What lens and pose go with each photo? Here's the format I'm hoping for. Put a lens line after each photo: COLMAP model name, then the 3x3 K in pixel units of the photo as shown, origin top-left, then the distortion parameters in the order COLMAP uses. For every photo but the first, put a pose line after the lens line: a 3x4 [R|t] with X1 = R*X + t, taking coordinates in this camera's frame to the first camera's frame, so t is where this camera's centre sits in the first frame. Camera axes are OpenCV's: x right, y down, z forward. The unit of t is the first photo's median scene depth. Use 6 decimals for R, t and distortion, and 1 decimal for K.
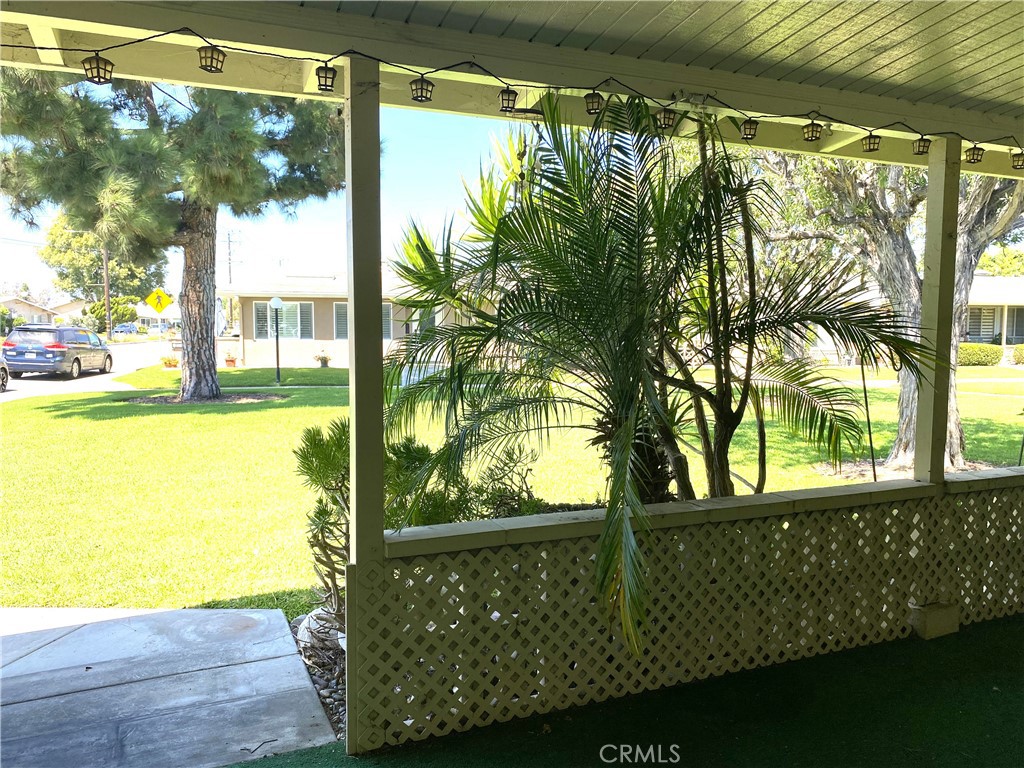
lens RADIAL K [[777.8, 0, 506.4], [0, 777.8, 380.5], [0, 0, 1]] dist [0.020407, -0.032758]
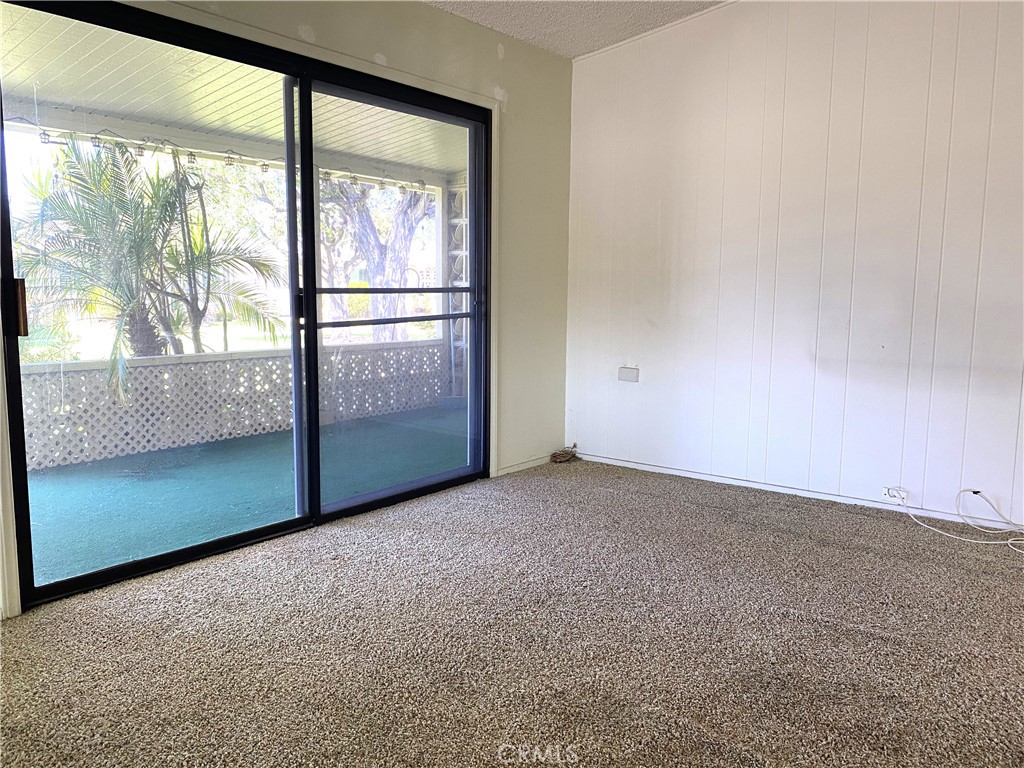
lens RADIAL K [[777.8, 0, 501.4], [0, 777.8, 379.3], [0, 0, 1]] dist [0.020407, -0.032758]
pose [[0.877840, -0.055678, 0.475706, 0.033402], [0.033544, 0.997928, 0.054900, 0.135002], [-0.477777, -0.032237, 0.877889, -1.010002]]
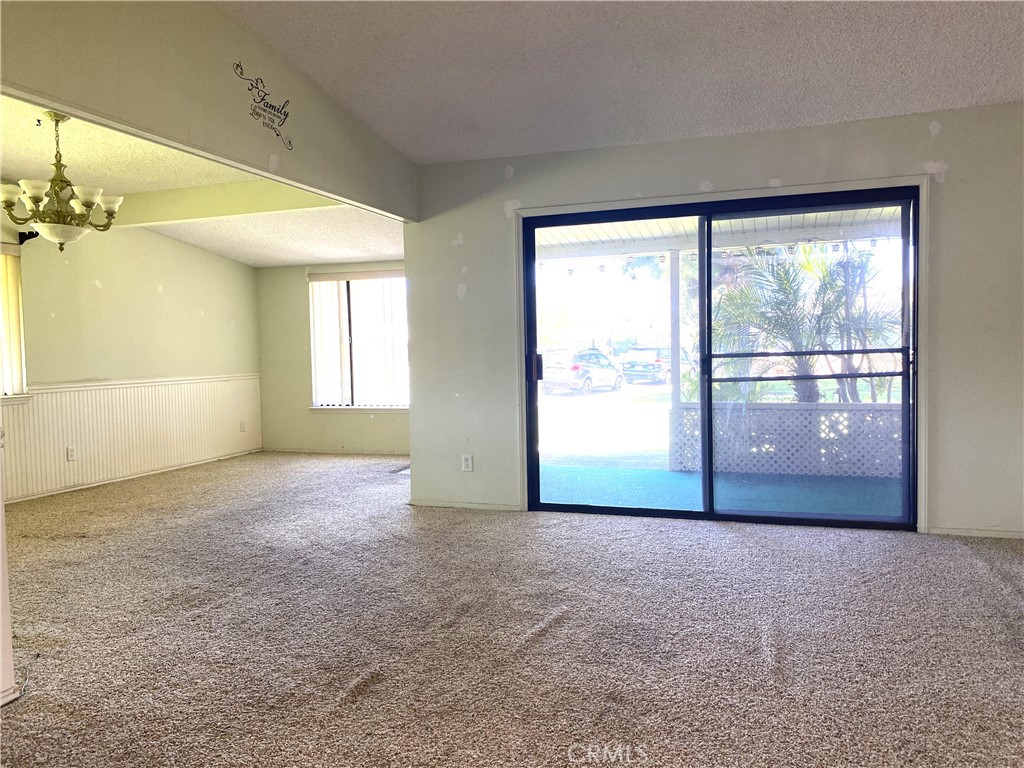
lens RADIAL K [[777.8, 0, 510.6], [0, 777.8, 385.3], [0, 0, 1]] dist [0.020407, -0.032758]
pose [[0.743267, 0.011073, -0.668903, 1.111811], [-0.024410, 0.999646, -0.010575, 0.148504], [0.668549, 0.024188, 0.743275, -1.382990]]
